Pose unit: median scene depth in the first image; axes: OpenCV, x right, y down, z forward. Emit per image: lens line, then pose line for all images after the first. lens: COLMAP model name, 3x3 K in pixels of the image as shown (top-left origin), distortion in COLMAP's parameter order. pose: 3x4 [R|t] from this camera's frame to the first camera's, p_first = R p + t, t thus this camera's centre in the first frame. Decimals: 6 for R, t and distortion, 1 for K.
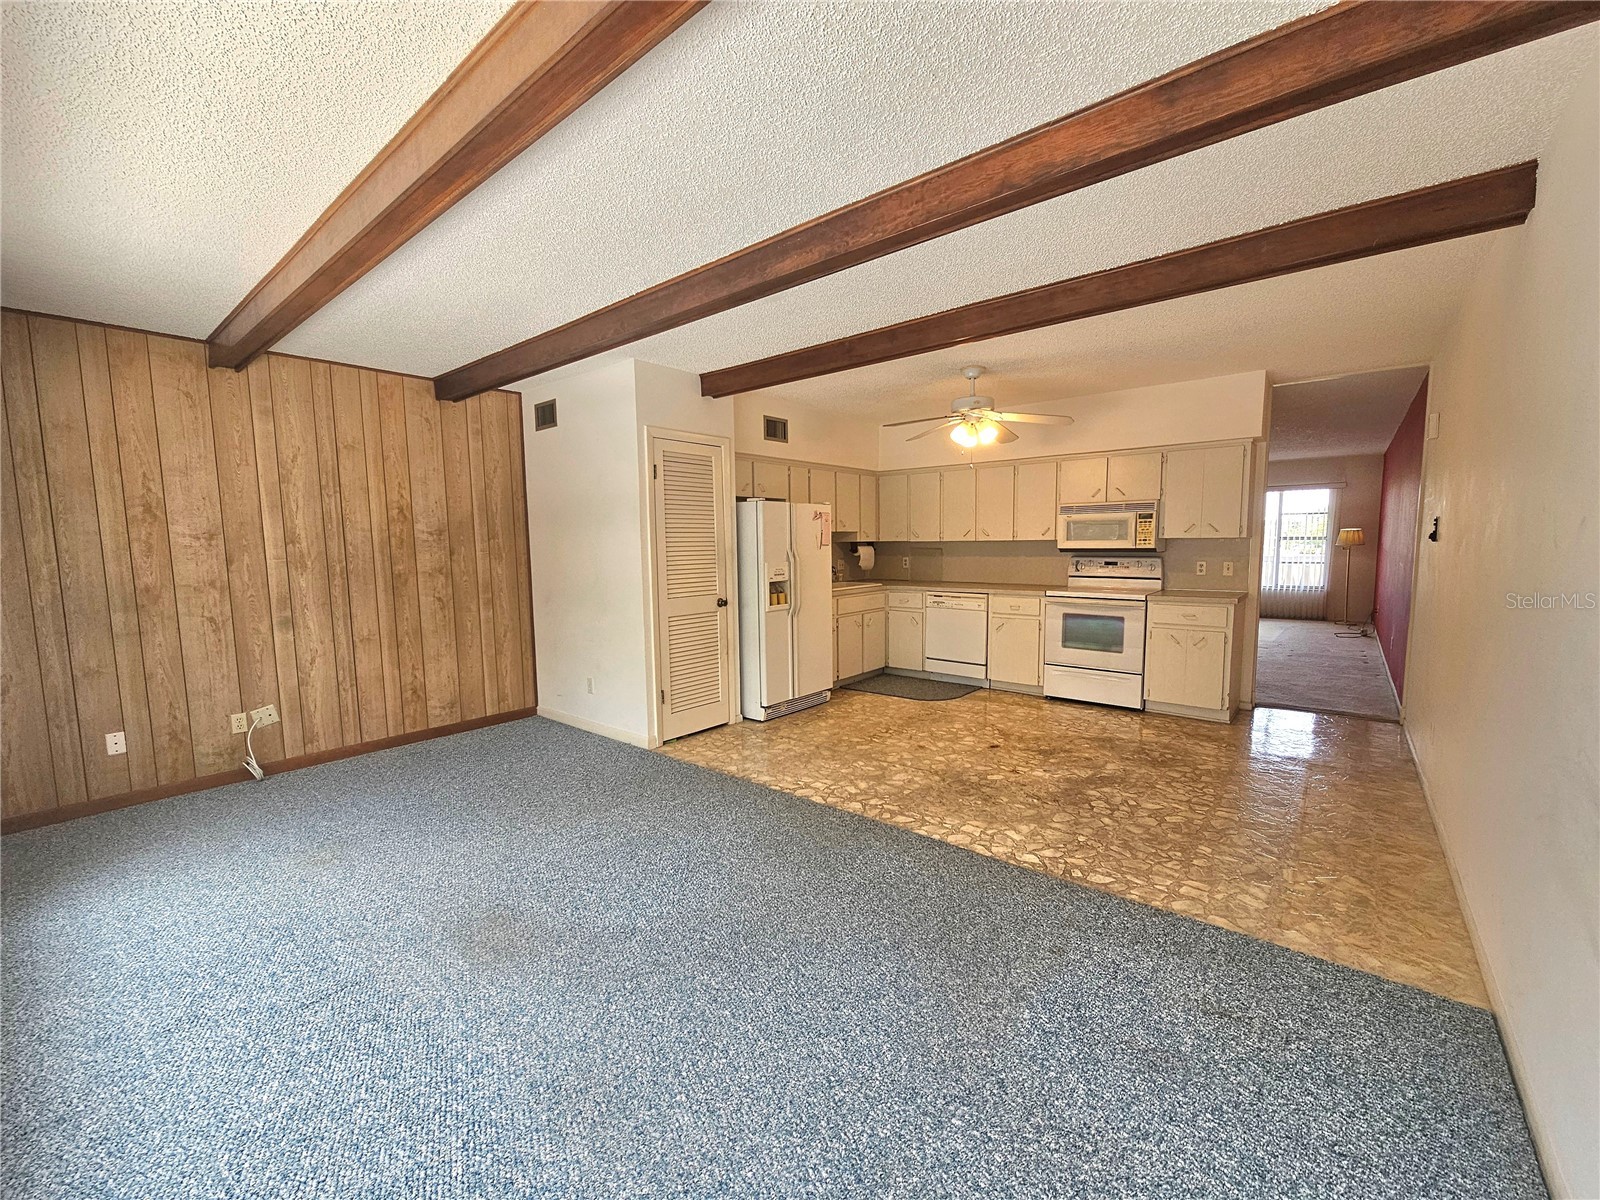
lens RADIAL K [[650.4, 0, 801.6], [0, 650.4, 605.9], [0, 0, 1]] dist [0.004024, -0.000527]
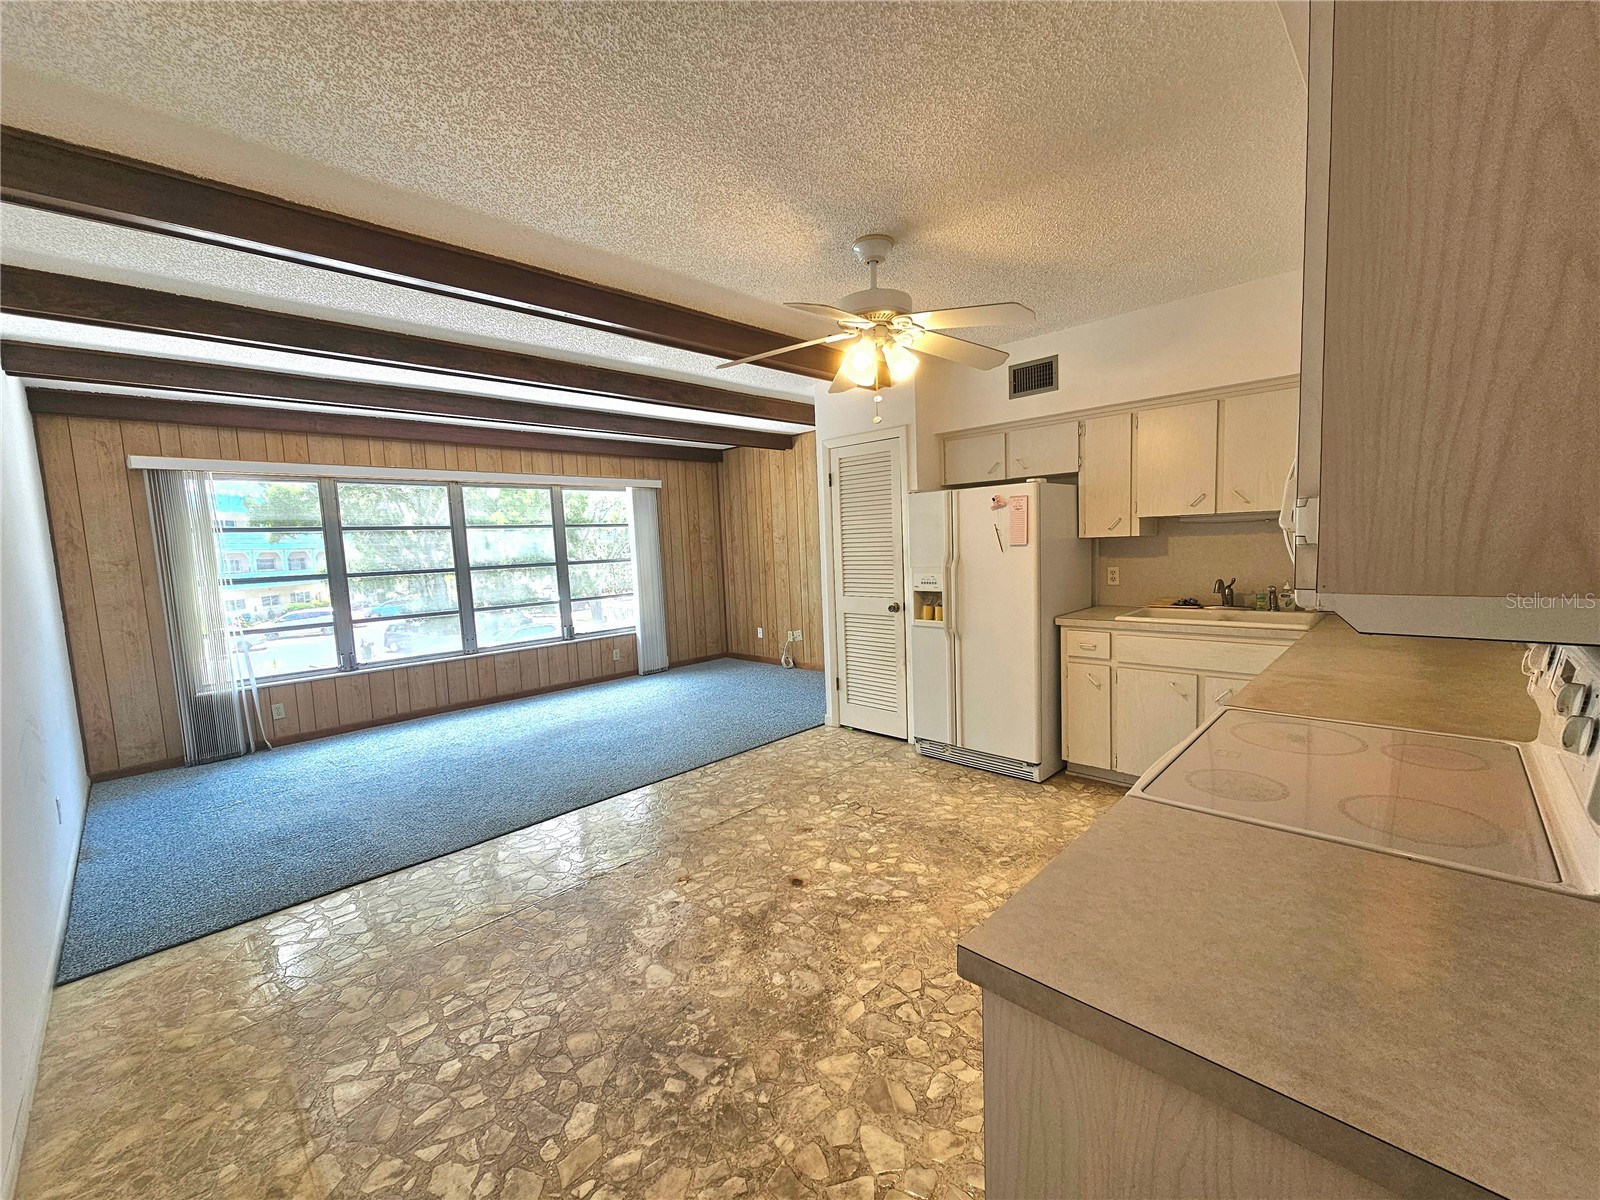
lens RADIAL K [[650.4, 0, 804.5], [0, 650.4, 602.0], [0, 0, 1]] dist [0.004024, -0.000527]
pose [[-0.073789, 0.111604, -0.991009, 0.887789], [-0.055687, 0.991707, 0.115829, -0.124826], [0.995718, 0.063734, -0.066962, 1.032652]]
